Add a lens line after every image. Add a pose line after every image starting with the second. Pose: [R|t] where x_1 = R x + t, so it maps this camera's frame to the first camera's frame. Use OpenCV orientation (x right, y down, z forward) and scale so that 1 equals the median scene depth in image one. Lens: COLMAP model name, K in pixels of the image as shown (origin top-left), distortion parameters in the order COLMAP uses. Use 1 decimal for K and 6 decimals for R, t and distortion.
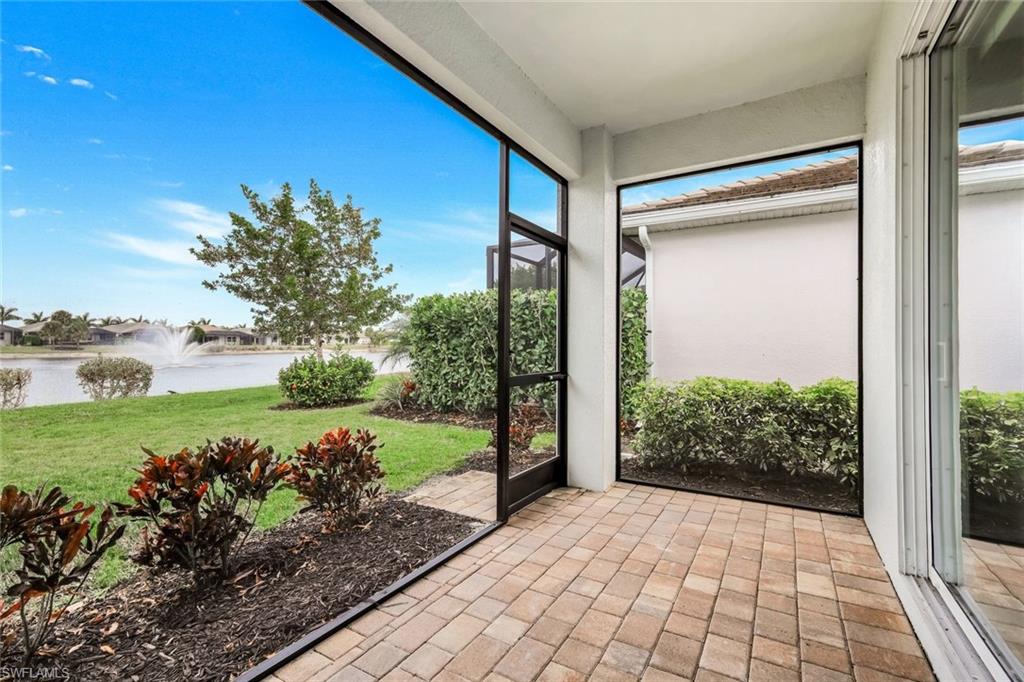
lens RADIAL K [[457.4, 0, 506.6], [0, 457.4, 340.7], [0, 0, 1]] dist [0.003533, 0.000341]
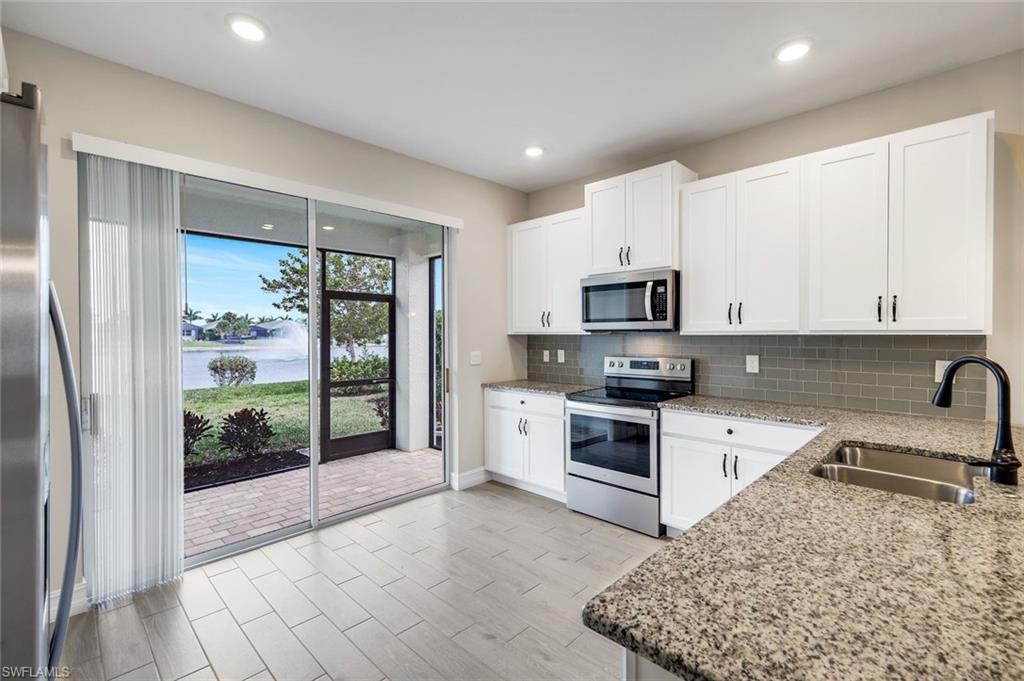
lens RADIAL K [[458.3, 0, 515.2], [0, 458.3, 339.2], [0, 0, 1]] dist [0.010166, 0.001161]
pose [[0.973370, -0.006339, -0.229151, 0.559392], [0.010930, 0.999764, 0.018770, -0.056286], [0.228978, -0.020775, 0.973210, -0.286480]]
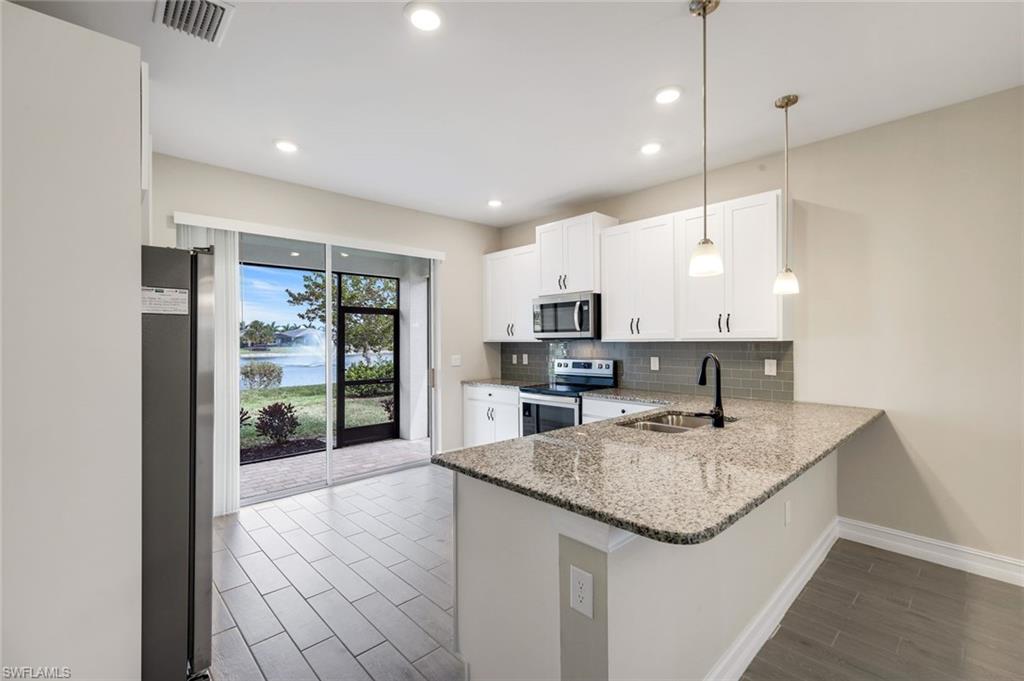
lens RADIAL K [[458.3, 0, 515.7], [0, 458.3, 338.4], [0, 0, 1]] dist [0.010166, 0.001161]
pose [[0.963359, -0.013784, -0.267862, 0.687319], [0.014774, 0.999889, 0.001683, -0.057713], [0.267809, -0.005579, 0.963456, -0.441051]]
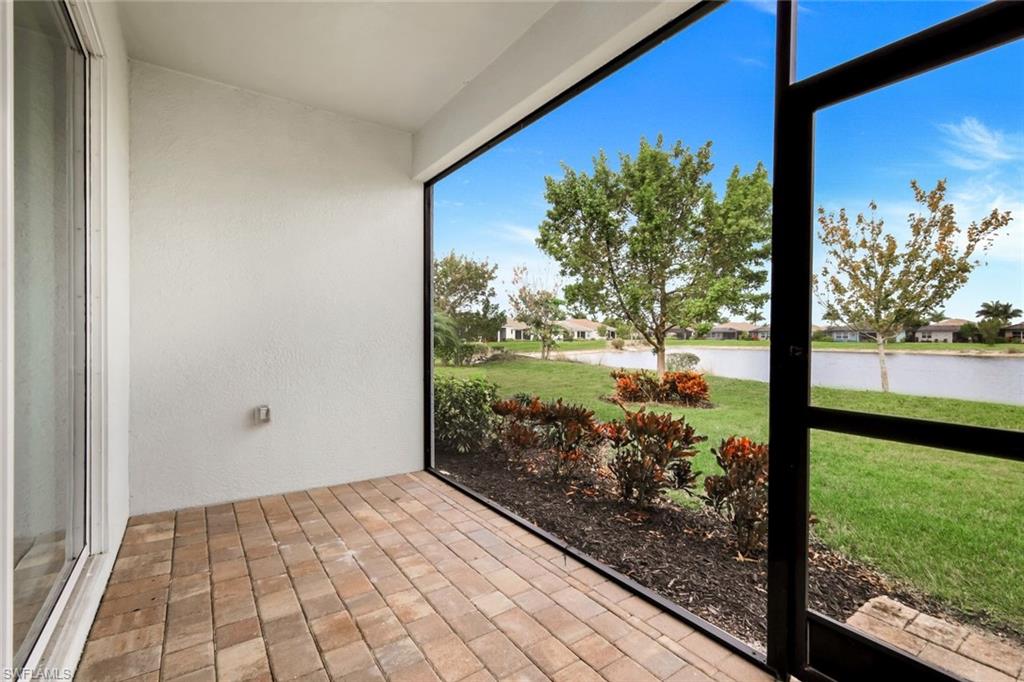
lens RADIAL K [[457.4, 0, 505.7], [0, 457.4, 336.7], [0, 0, 1]] dist [0.003533, 0.000341]
pose [[-0.407207, 0.000526, -0.913336, 0.299031], [0.000303, 1.000000, 0.000441, 0.001782], [0.913336, -0.000097, -0.407207, 0.452509]]
